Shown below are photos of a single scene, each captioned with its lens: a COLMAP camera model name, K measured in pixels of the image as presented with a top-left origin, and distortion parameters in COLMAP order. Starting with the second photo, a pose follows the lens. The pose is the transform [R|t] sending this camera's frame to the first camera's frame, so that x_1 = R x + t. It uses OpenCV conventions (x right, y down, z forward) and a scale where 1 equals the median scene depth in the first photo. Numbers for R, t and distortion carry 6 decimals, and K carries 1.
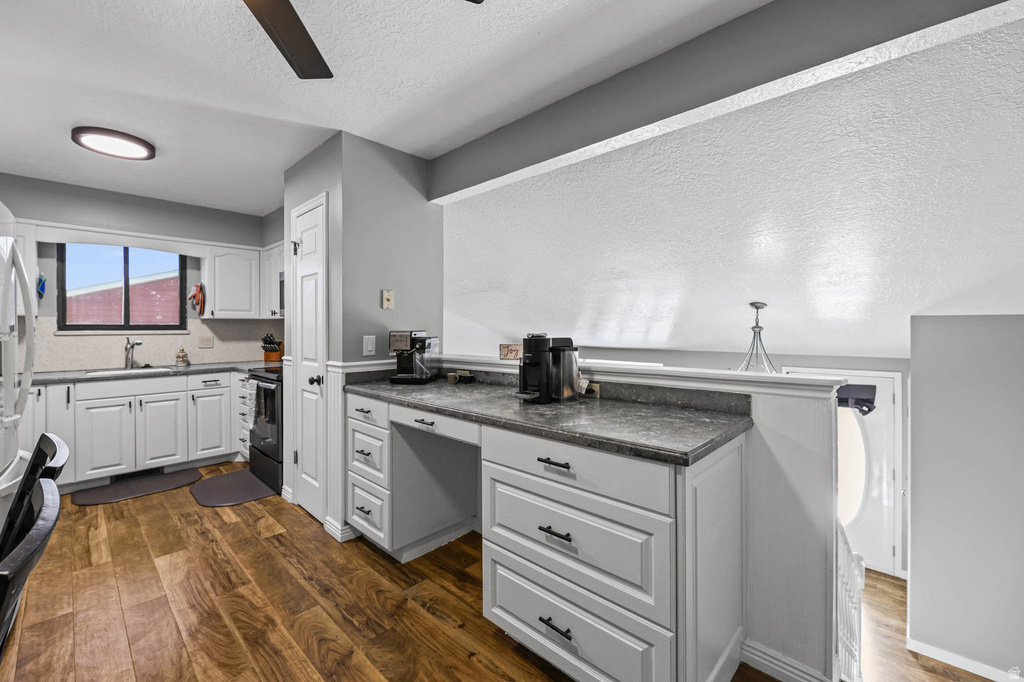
lens RADIAL K [[415.3, 0, 522.4], [0, 415.3, 329.0], [0, 0, 1]] dist [0.000752, -0.002368]
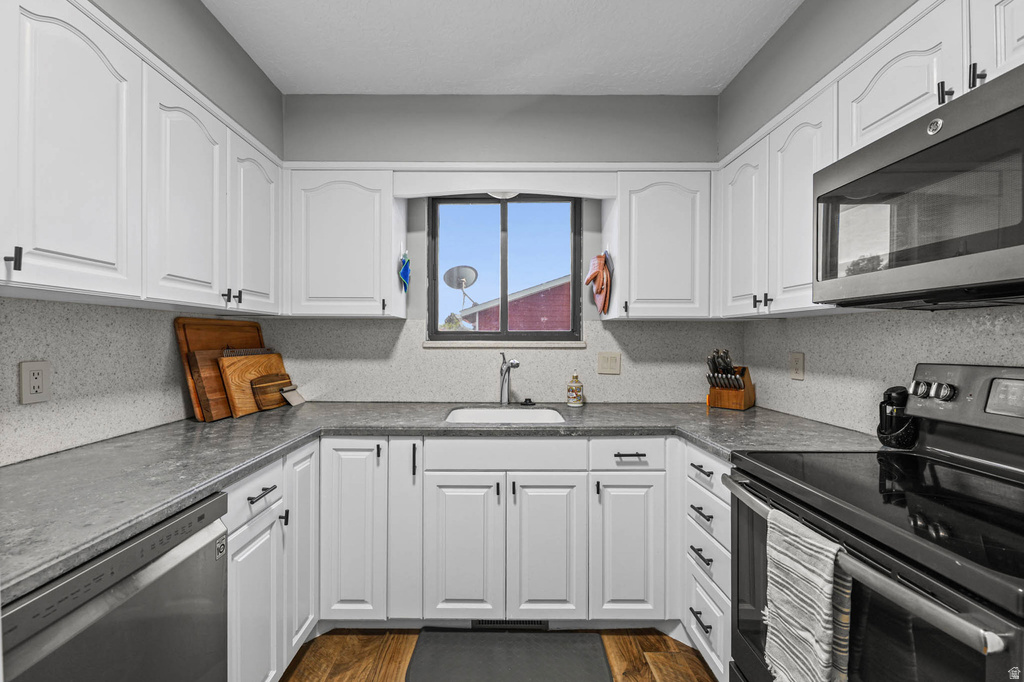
lens RADIAL K [[417.6, 0, 492.9], [0, 417.6, 339.6], [0, 0, 1]] dist [-0.001395, -0.000271]
pose [[0.663628, 0.005524, -0.748042, -0.583639], [-0.007958, 0.999968, 0.000325, 0.001887], [0.748020, 0.005737, 0.663651, 0.670919]]
